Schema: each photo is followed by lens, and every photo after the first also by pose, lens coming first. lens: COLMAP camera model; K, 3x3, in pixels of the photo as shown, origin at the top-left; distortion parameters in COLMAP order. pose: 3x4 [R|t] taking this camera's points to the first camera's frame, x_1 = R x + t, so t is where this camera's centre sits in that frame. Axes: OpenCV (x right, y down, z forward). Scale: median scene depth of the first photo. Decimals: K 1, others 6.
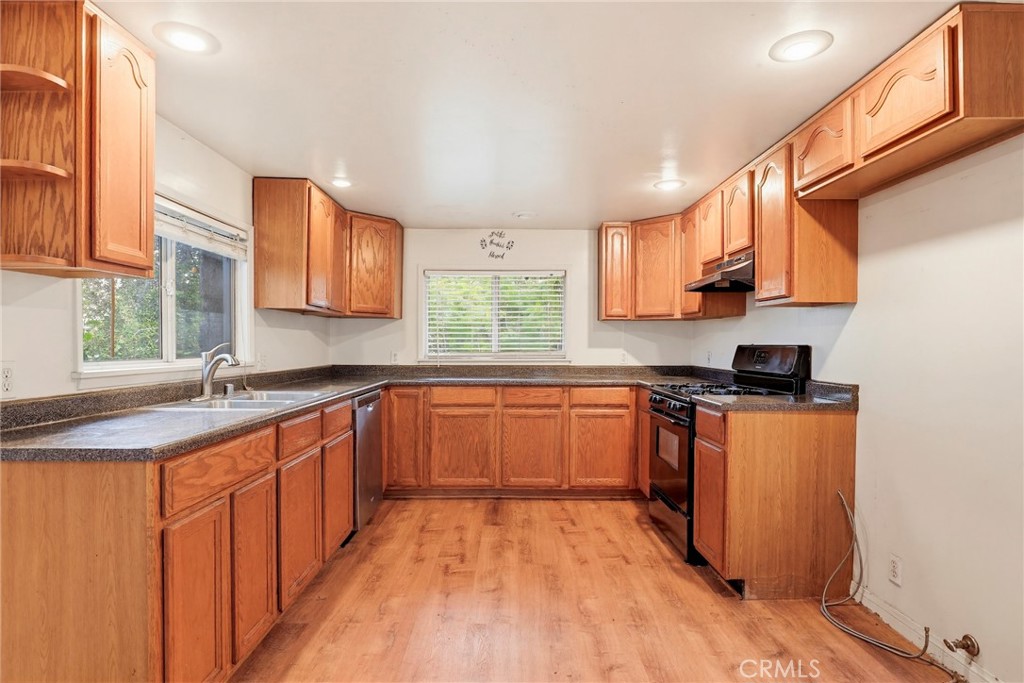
lens RADIAL K [[540.6, 0, 524.1], [0, 540.6, 346.9], [0, 0, 1]] dist [-0.014002, 0.000801]
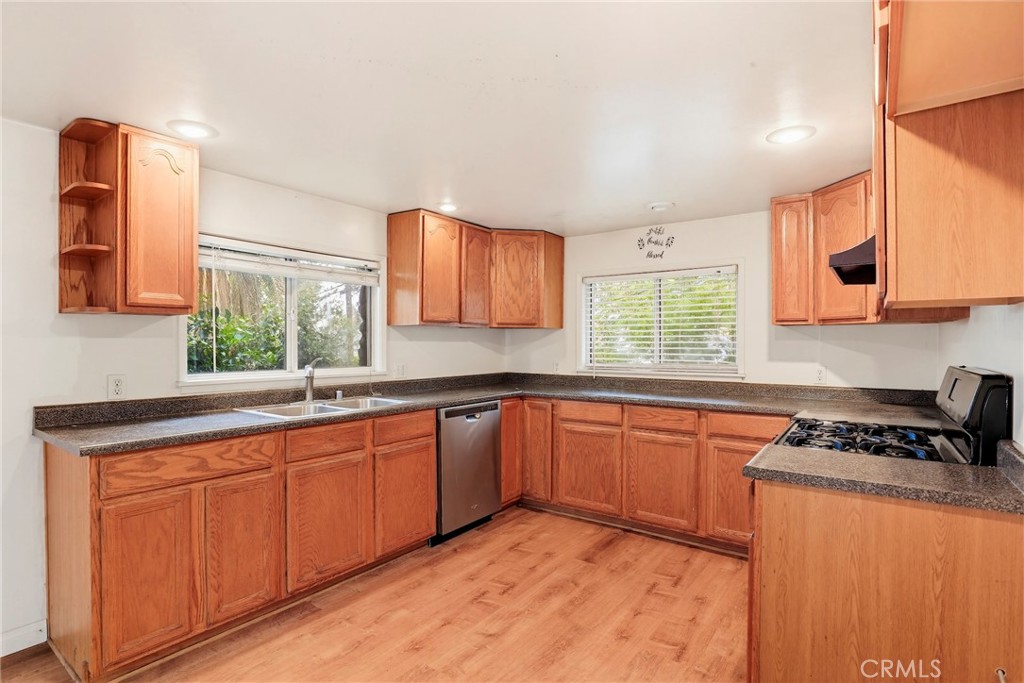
lens RADIAL K [[517.1, 0, 512.4], [0, 517.1, 341.1], [0, 0, 1]] dist [-0.020468, 0.001656]
pose [[0.794463, -0.003150, -0.607305, 0.323182], [-0.002180, 0.999965, -0.008038, -0.023788], [0.607309, 0.007710, 0.794428, 0.215017]]
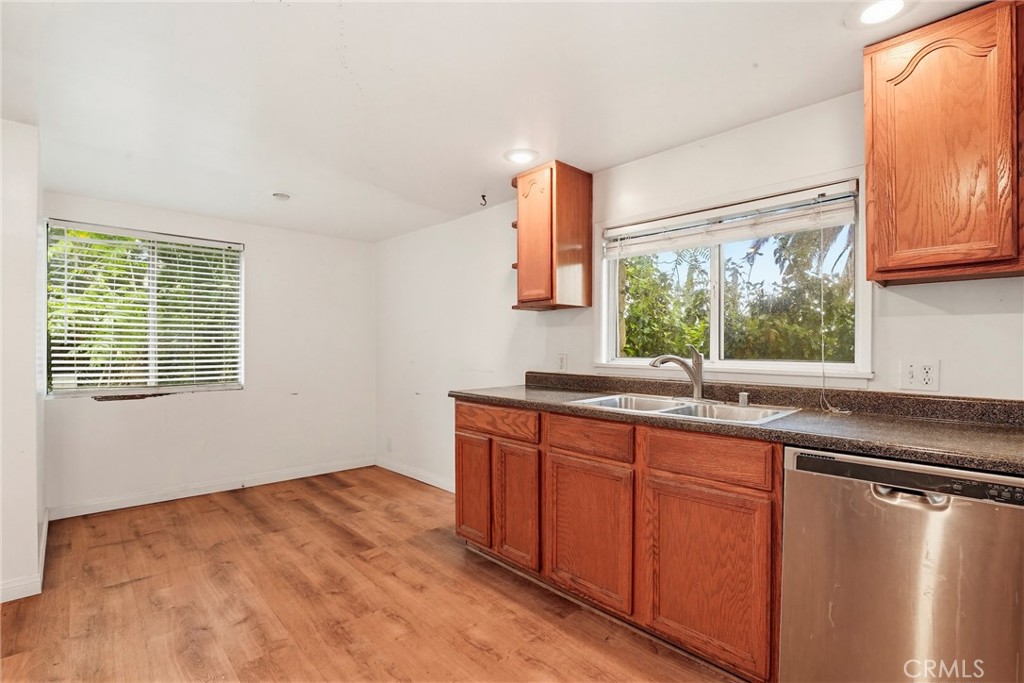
lens RADIAL K [[477.0, 0, 520.6], [0, 477.0, 344.1], [0, 0, 1]] dist [-0.026082, 0.001941]
pose [[-0.738267, -0.004826, -0.674492, 0.149117], [-0.006196, 0.999981, -0.000373, -0.003061], [0.674480, 0.003904, -0.738282, 0.905059]]
